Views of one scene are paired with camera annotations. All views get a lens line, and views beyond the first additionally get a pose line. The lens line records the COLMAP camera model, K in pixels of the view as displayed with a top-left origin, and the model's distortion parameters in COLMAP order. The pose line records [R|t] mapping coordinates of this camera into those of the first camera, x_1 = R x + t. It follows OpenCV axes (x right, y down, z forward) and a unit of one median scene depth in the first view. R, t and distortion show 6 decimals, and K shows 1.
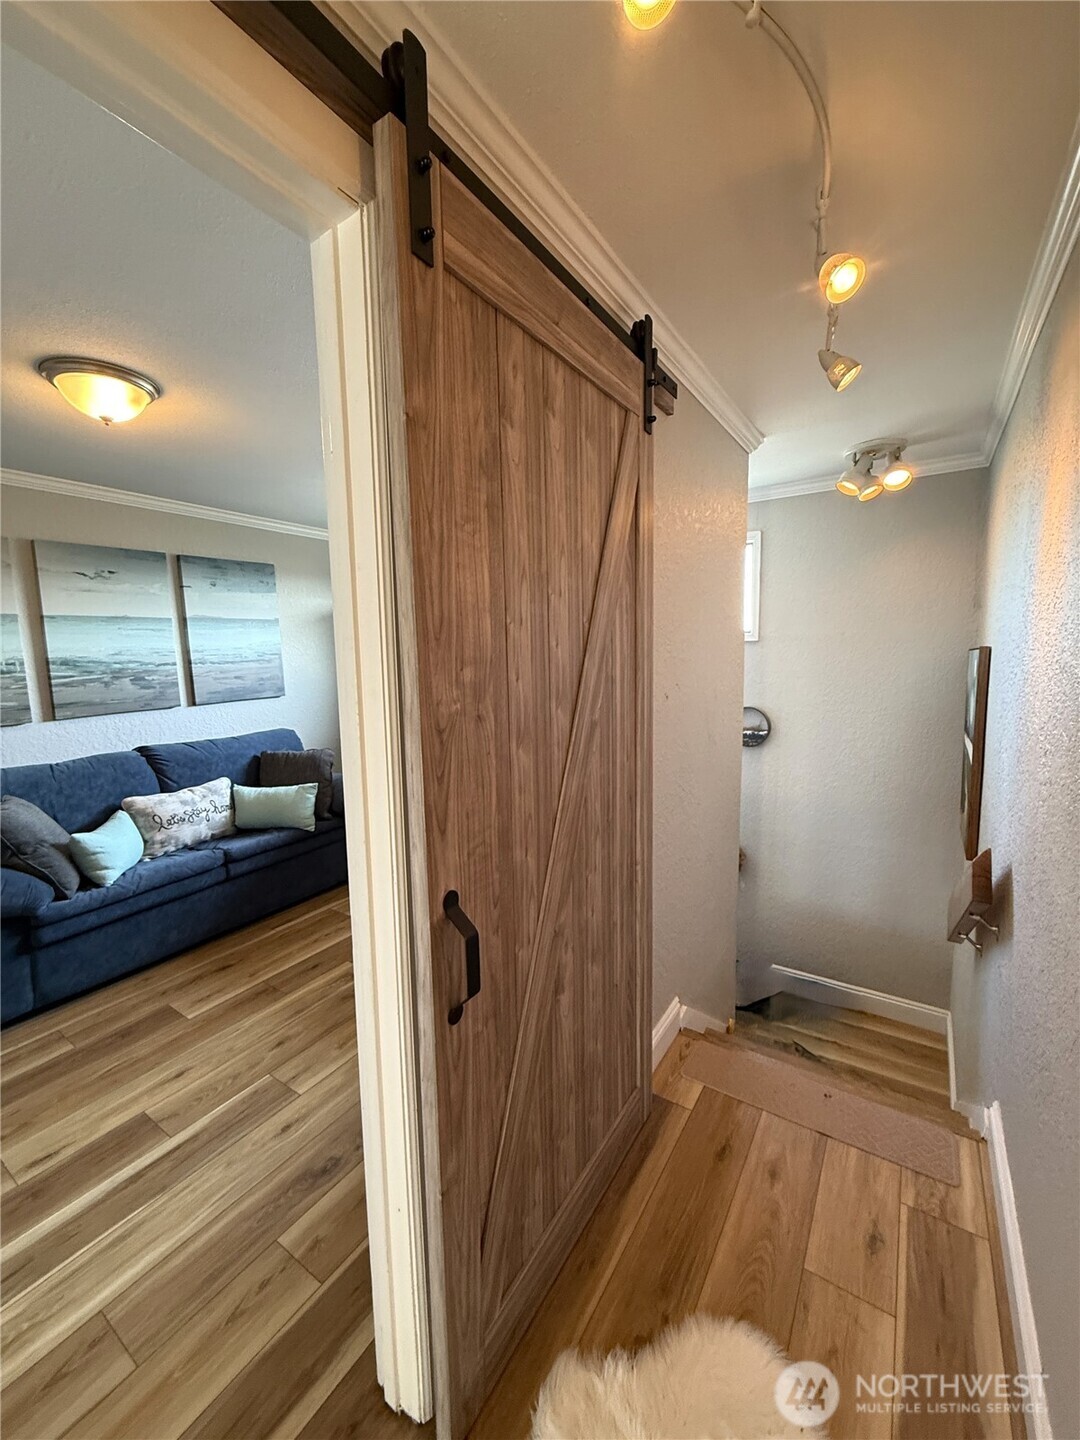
lens RADIAL K [[567.4, 0, 536.9], [0, 567.4, 715.2], [0, 0, 1]] dist [-0.001194, -0.000110]
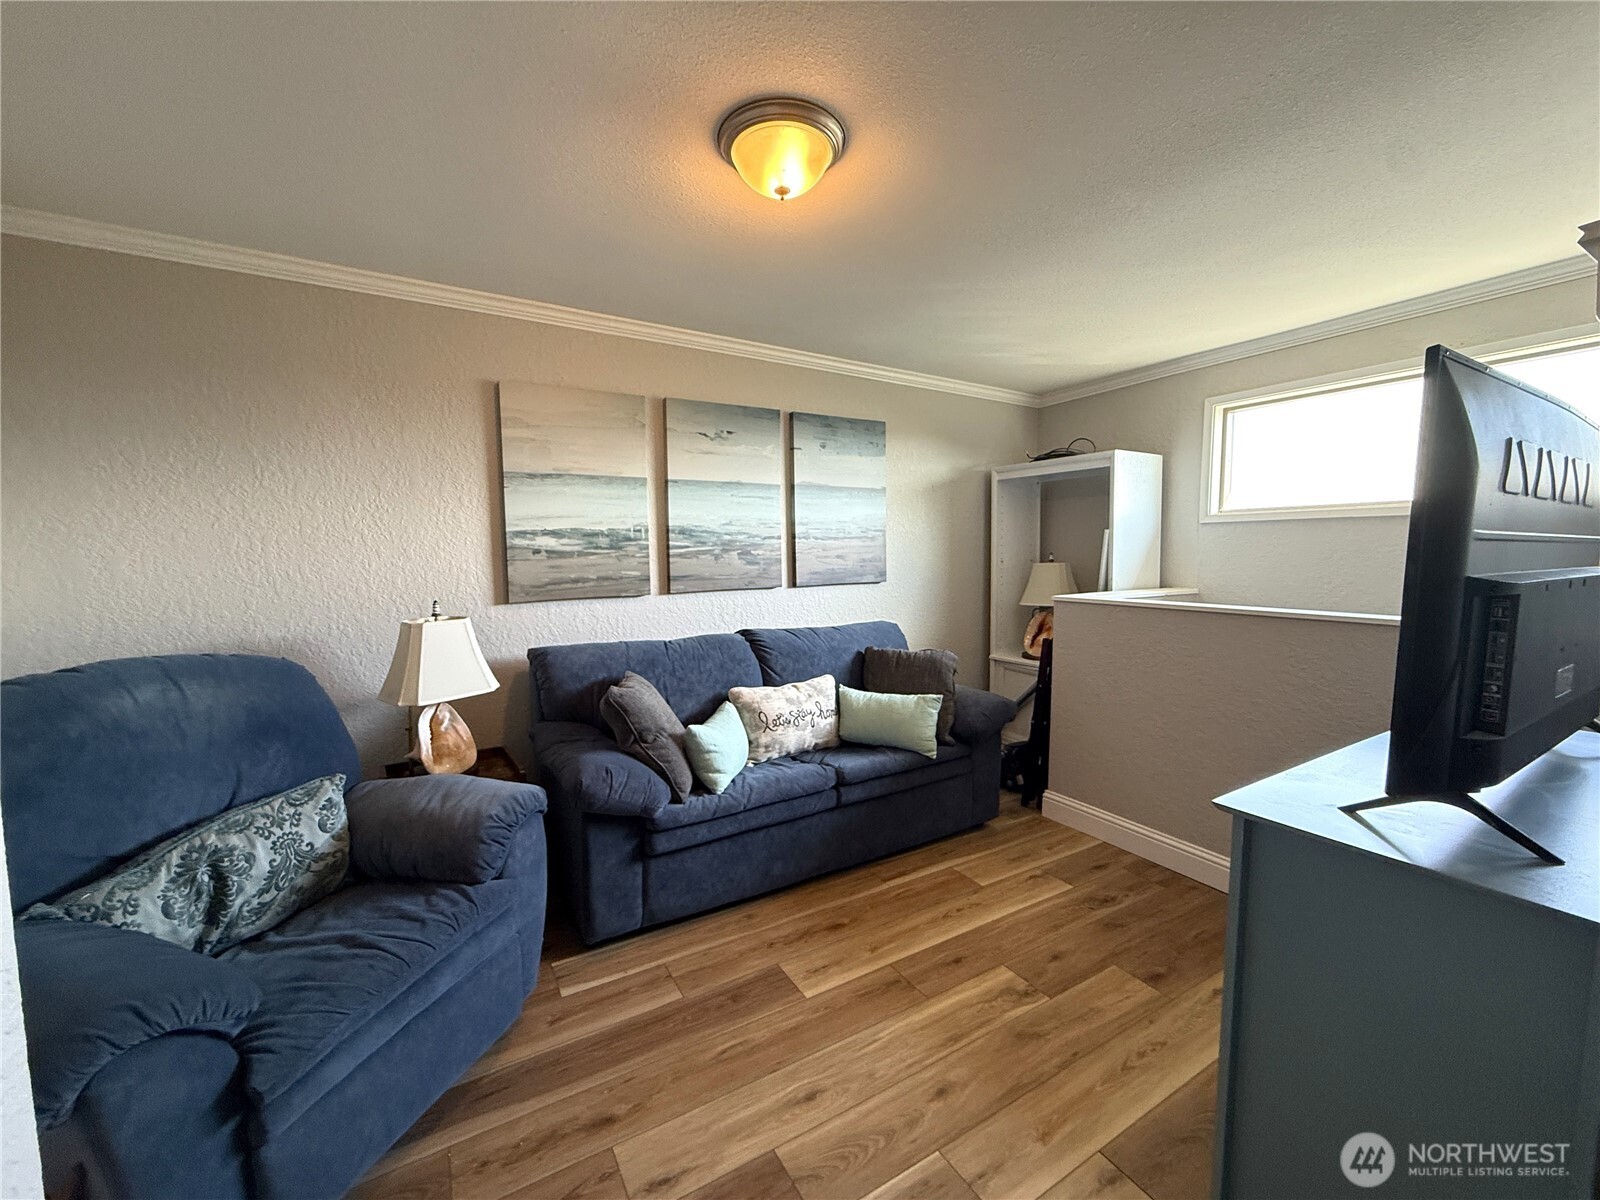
lens RADIAL K [[630.4, 0, 798.3], [0, 630.4, 602.2], [0, 0, 1]] dist [-0.001194, -0.000110]
pose [[0.899428, 0.052876, -0.433858, -0.228976], [-0.066323, 0.997671, -0.015905, 0.025880], [0.432007, 0.043080, 0.900841, 0.179821]]
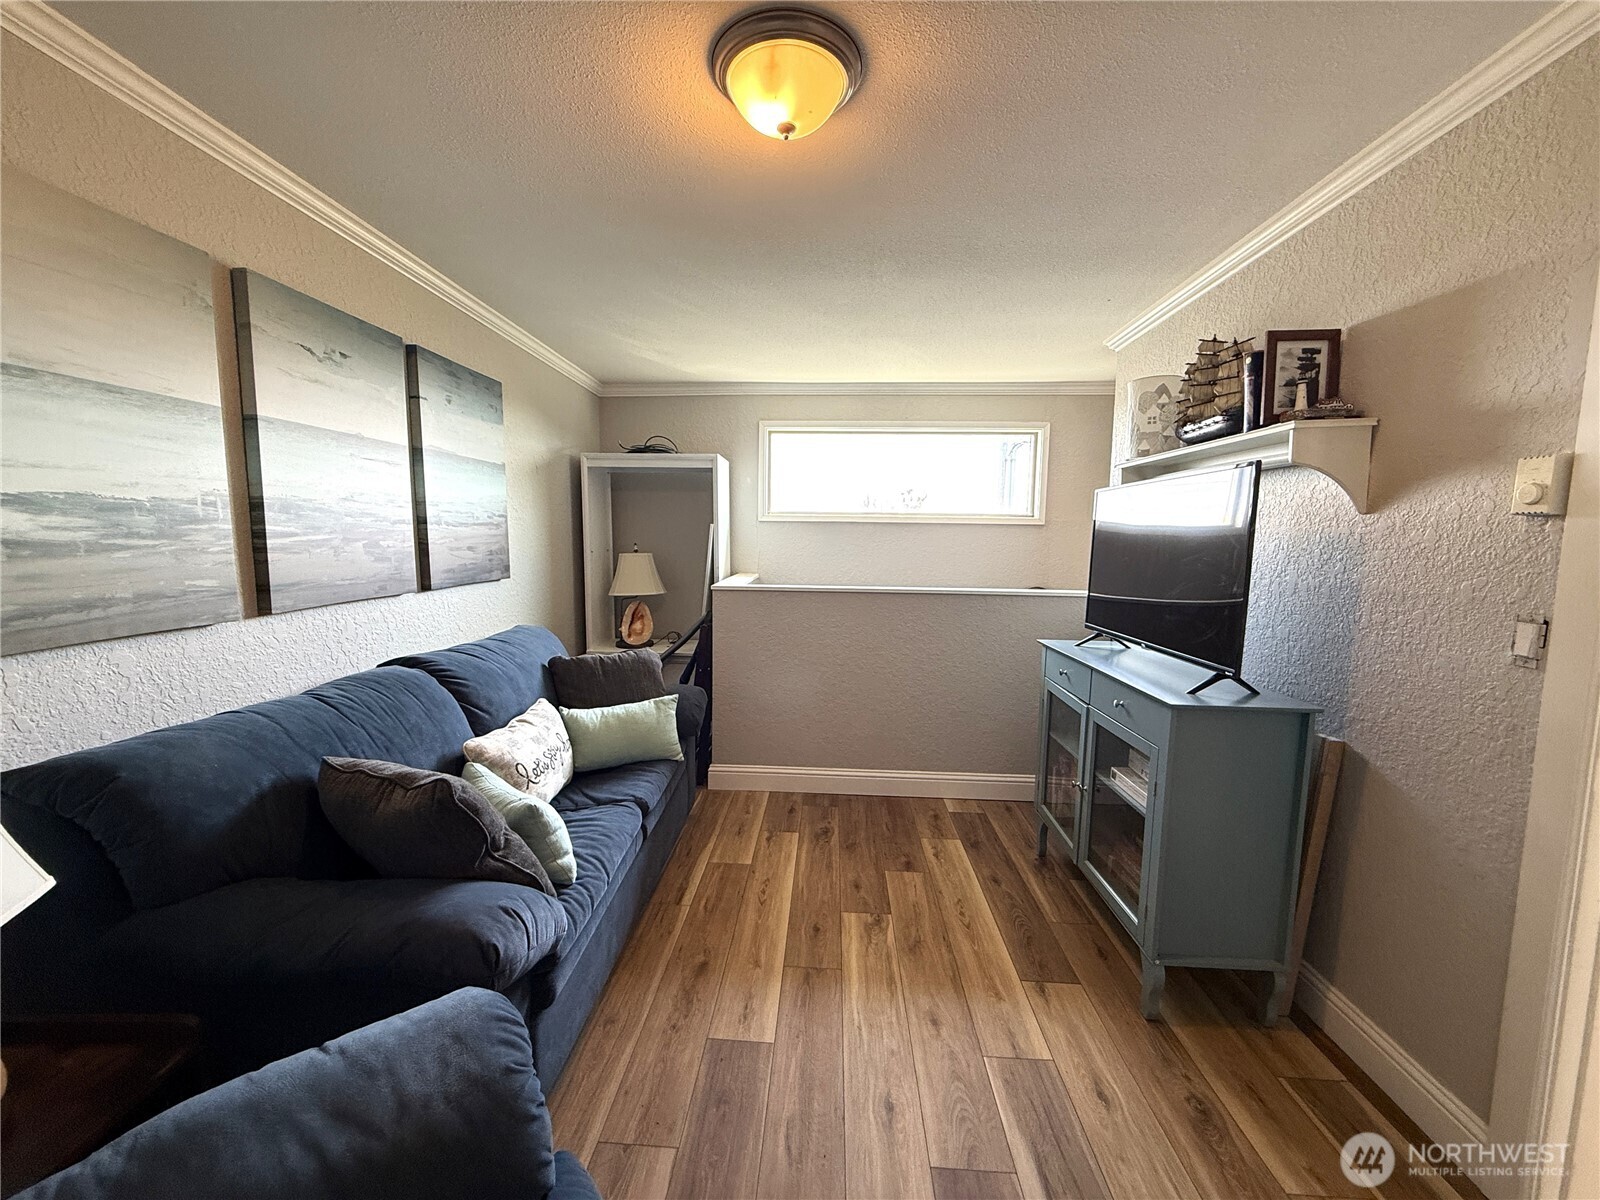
lens RADIAL K [[630.4, 0, 787.8], [0, 630.4, 603.0], [0, 0, 1]] dist [-0.001194, -0.000110]
pose [[0.868903, -0.018092, 0.494652, -0.748320], [0.026356, 0.999605, -0.009737, 0.016558], [-0.494280, 0.021498, 0.869037, 0.257340]]
